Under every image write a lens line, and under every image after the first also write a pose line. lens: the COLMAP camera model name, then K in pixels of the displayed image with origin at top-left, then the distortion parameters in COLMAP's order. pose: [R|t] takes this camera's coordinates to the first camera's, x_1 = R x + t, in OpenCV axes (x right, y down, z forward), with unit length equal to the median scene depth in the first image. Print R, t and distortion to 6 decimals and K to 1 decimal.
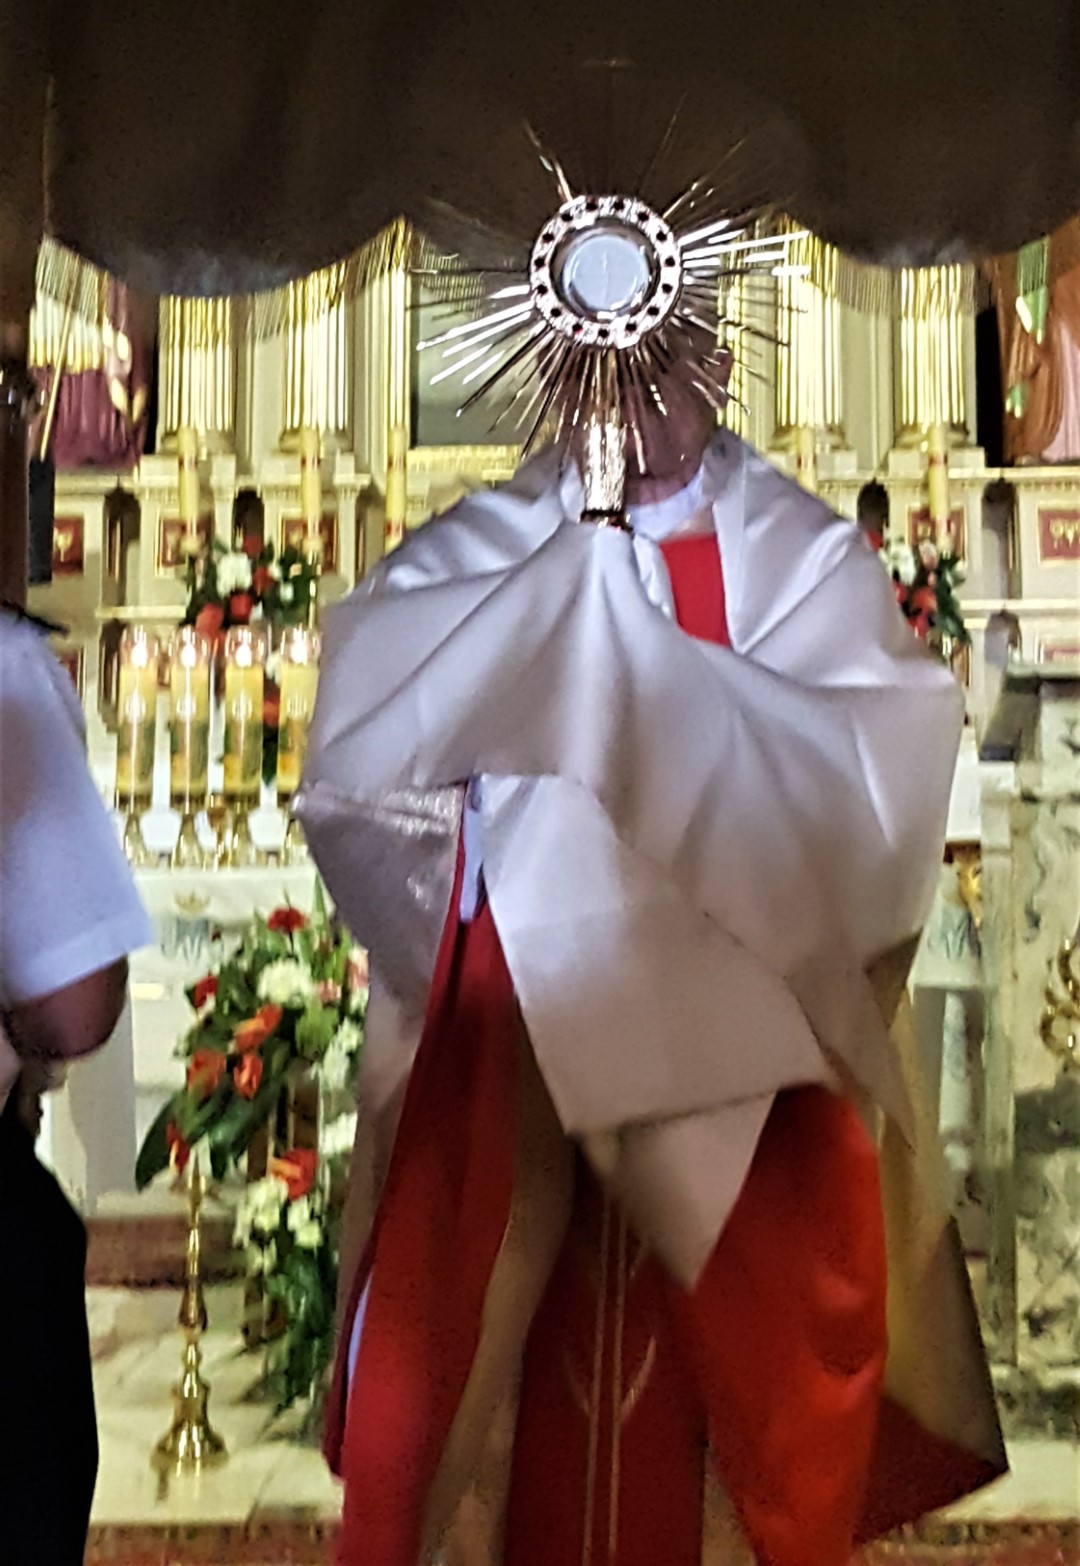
lens RADIAL K [[2401.9, 0, 628.7], [0, 2401.9, 513.5], [0, 0, 1]] dist [0.084982, -0.047697]
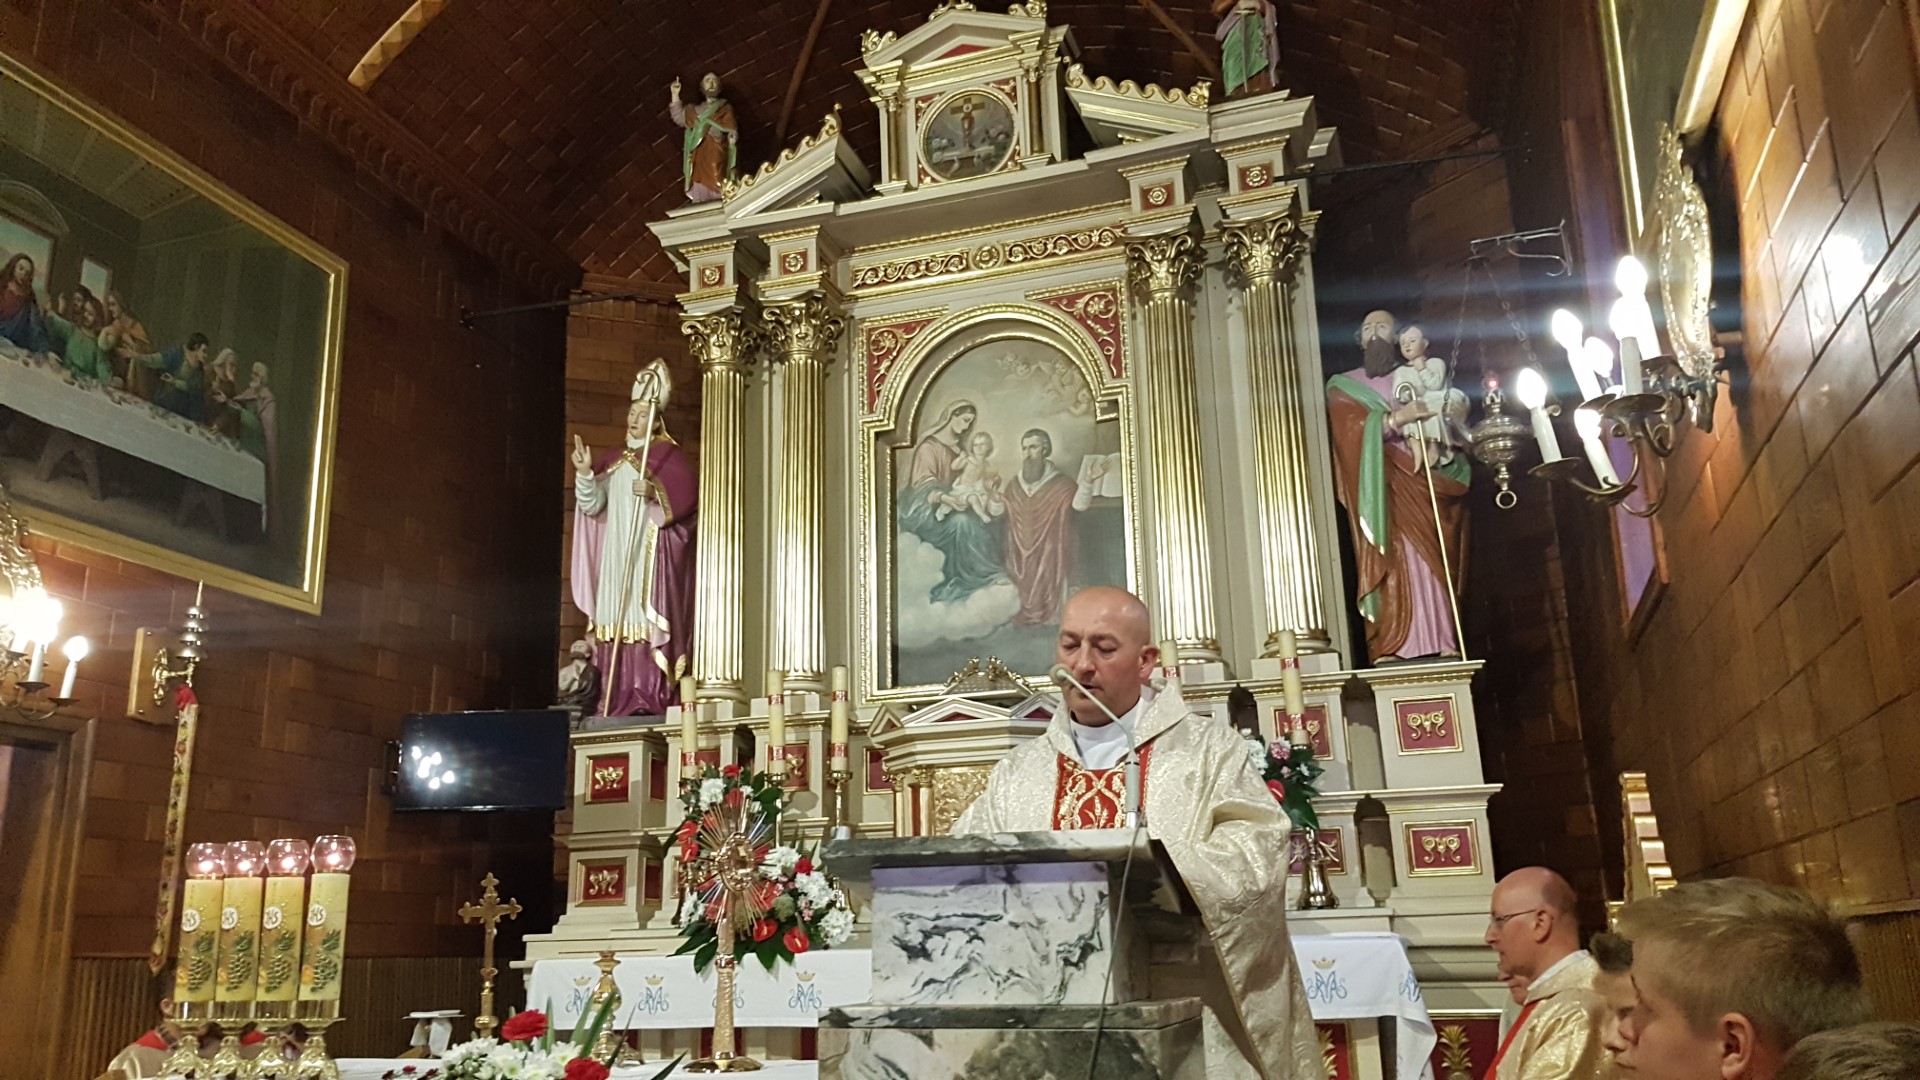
lens RADIAL K [[1503.4, 0, 911.8], [0, 1503.4, 522.6], [0, 0, 1]] dist [0.086789, -0.167050]
pose [[0.948620, -0.099792, -0.300269, 0.177043], [0.050747, 0.984663, -0.166925, 0.021734], [0.312322, 0.143111, 0.939135, 0.267344]]
